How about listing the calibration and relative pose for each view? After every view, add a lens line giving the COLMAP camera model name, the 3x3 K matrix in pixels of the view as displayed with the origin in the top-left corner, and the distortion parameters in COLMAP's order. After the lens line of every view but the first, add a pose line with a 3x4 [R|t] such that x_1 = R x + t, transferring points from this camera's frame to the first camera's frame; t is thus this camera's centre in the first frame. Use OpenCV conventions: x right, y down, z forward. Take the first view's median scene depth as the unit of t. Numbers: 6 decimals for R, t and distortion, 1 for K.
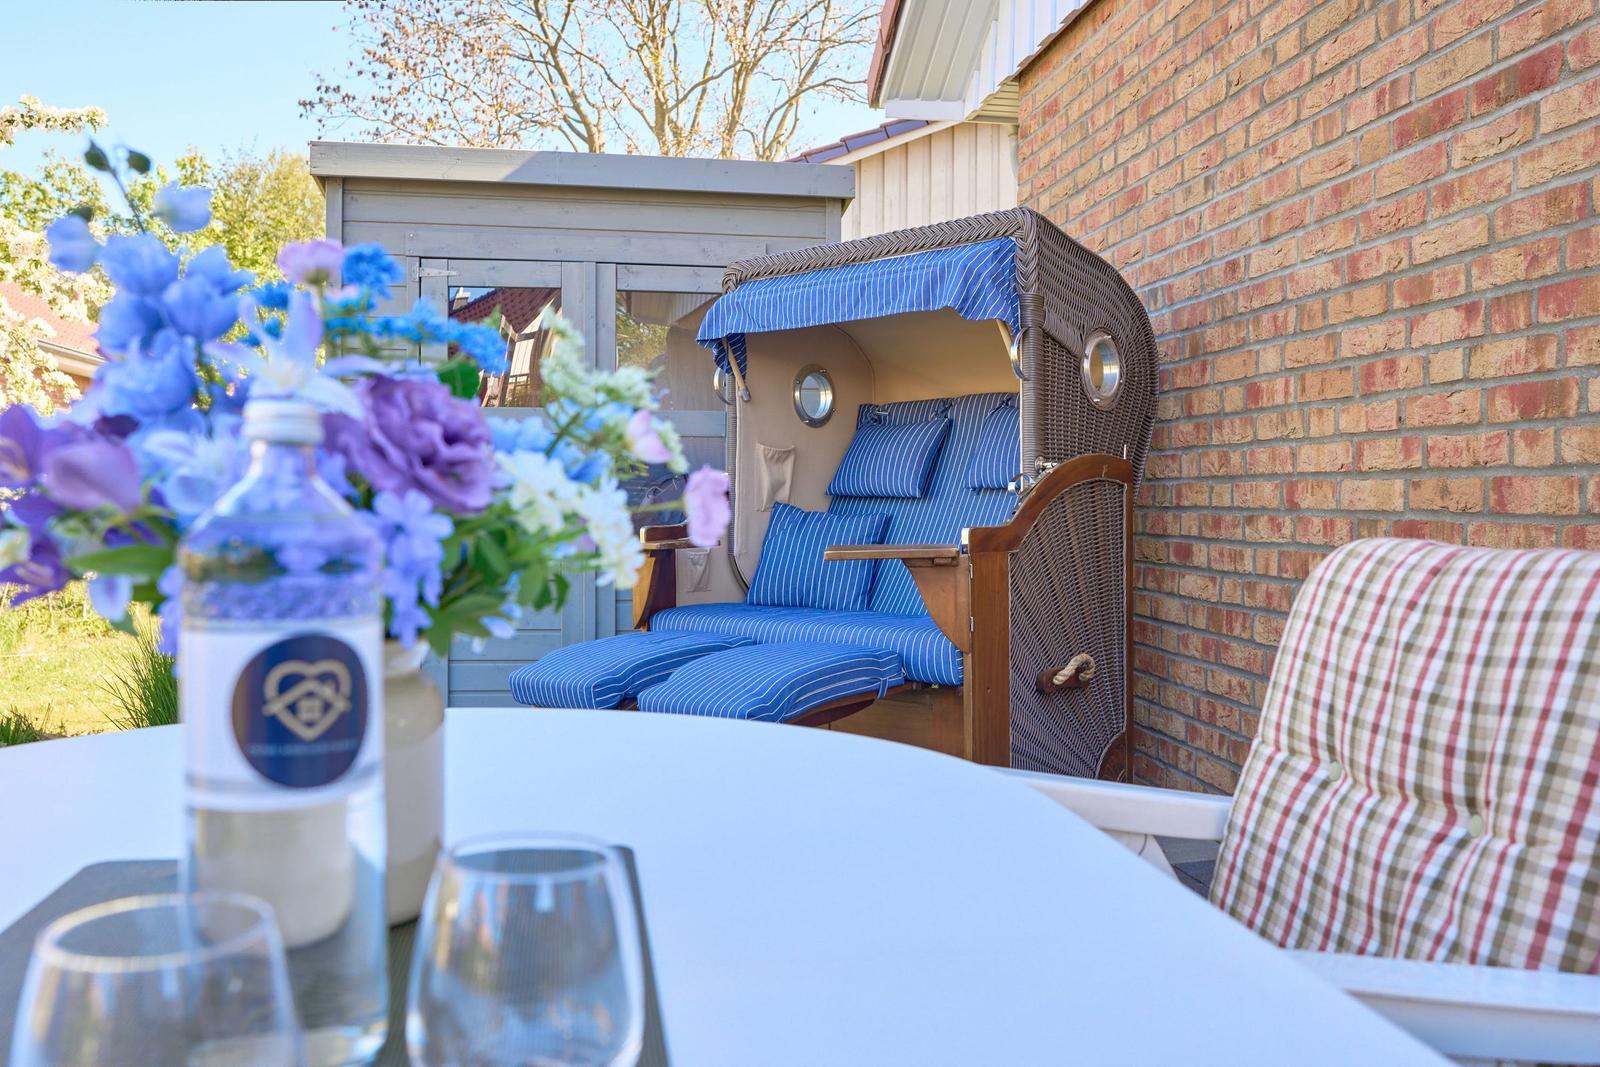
lens RADIAL K [[1345.0, 0, 787.4], [0, 1345.0, 530.6], [0, 0, 1]] dist [-0.042999, 0.032099]
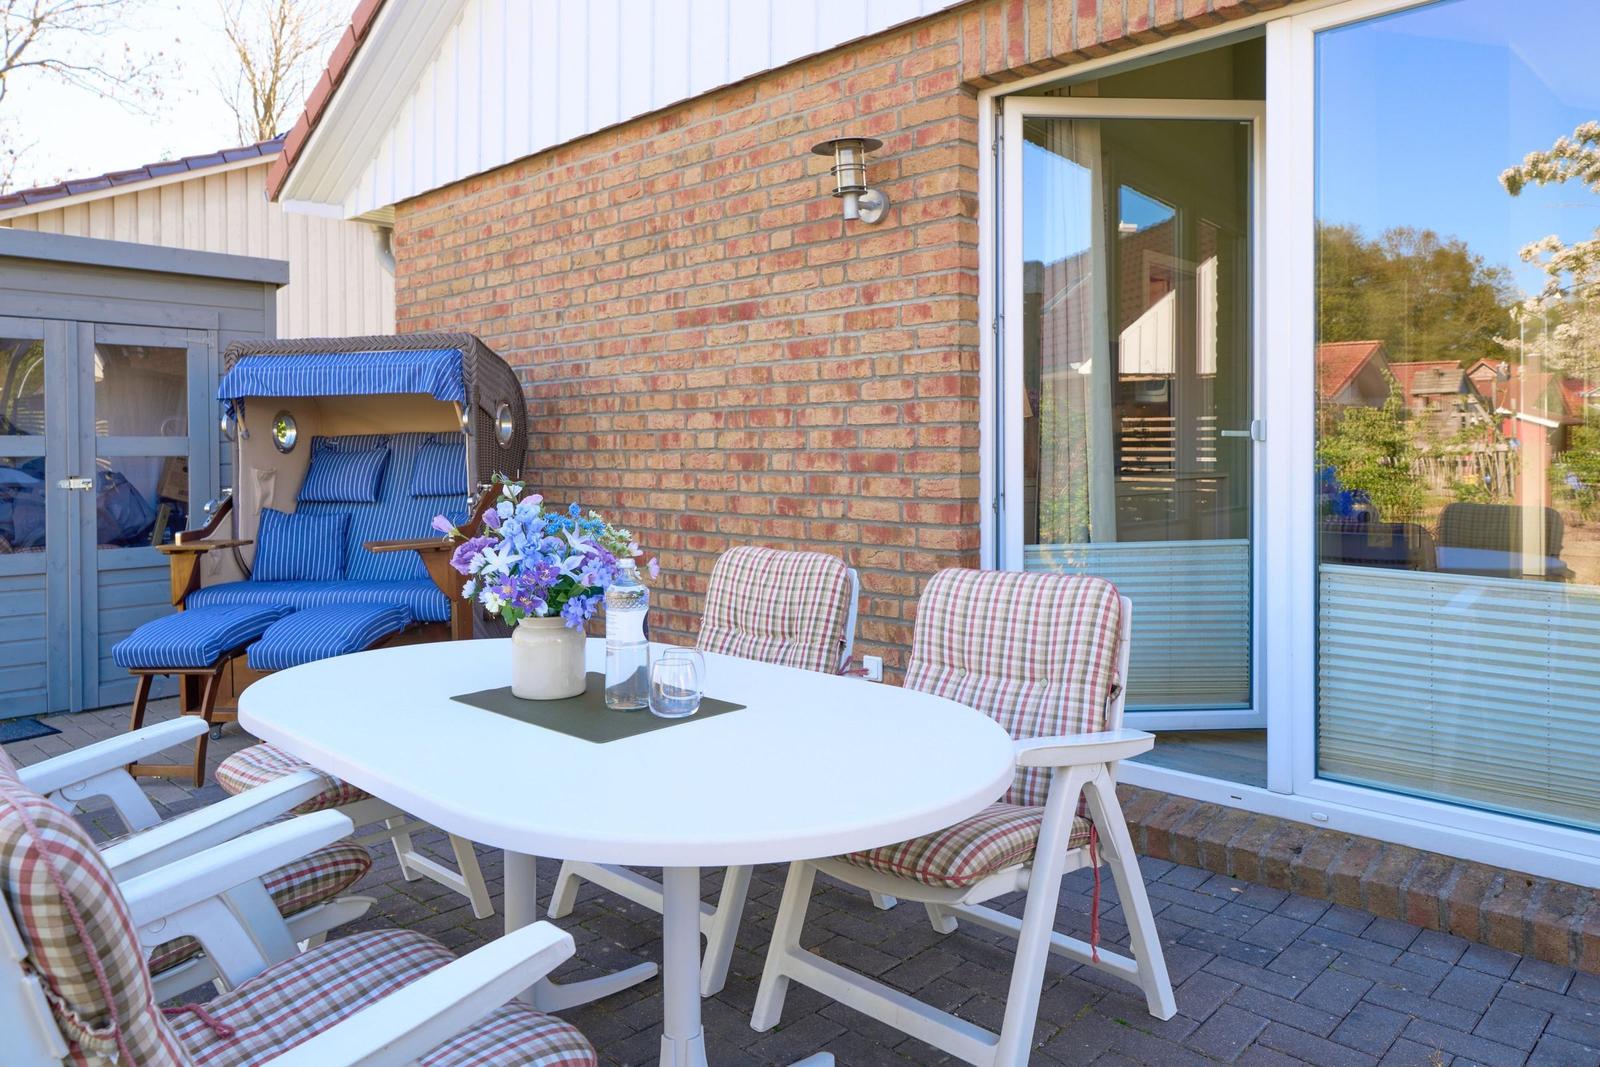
lens RADIAL K [[1097.0, 0, 786.3], [0, 1097.0, 456.7], [0, 0, 1]] dist [0.003660, 0.002858]
pose [[0.808013, -0.012836, 0.589025, -0.355958], [0.027228, 0.999508, -0.015569, -0.061292], [-0.588536, 0.028618, 0.807965, -0.387466]]
